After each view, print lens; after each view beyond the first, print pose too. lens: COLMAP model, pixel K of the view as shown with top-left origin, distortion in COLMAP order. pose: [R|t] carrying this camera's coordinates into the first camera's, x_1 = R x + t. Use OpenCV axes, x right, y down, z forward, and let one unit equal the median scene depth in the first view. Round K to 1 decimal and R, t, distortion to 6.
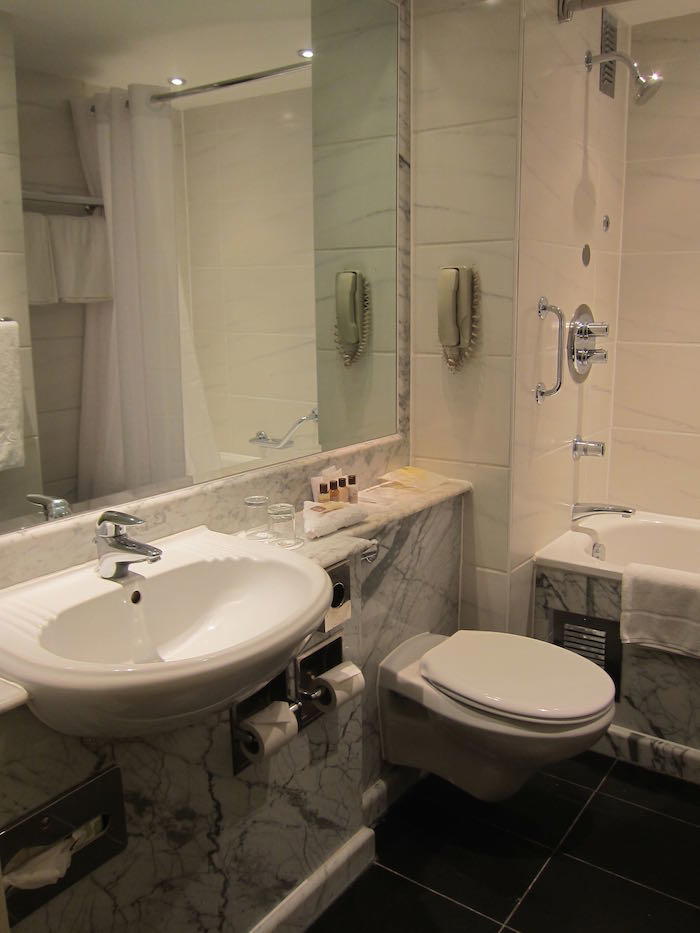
lens RADIAL K [[775.6, 0, 351.4], [0, 775.6, 467.0], [0, 0, 1]] dist [-0.052407, 0.017549]
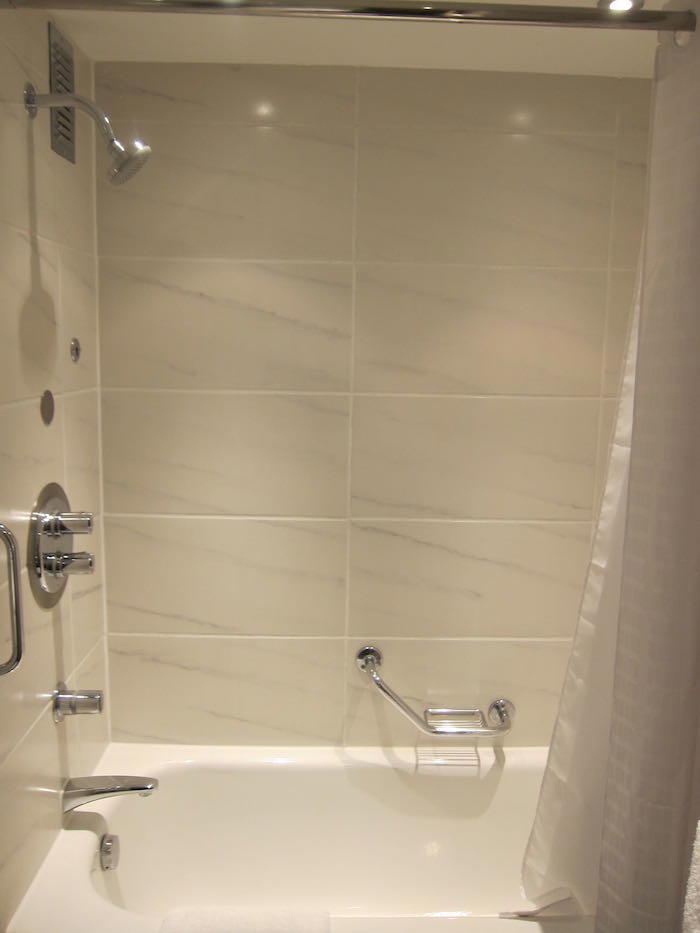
lens RADIAL K [[775.6, 0, 350.5], [0, 775.6, 465.9], [0, 0, 1]] dist [-0.052407, 0.017549]
pose [[0.793854, -0.063890, 0.604743, 0.119064], [0.093547, 0.995459, -0.017632, -0.192772], [-0.600870, 0.070570, 0.796225, 0.355934]]
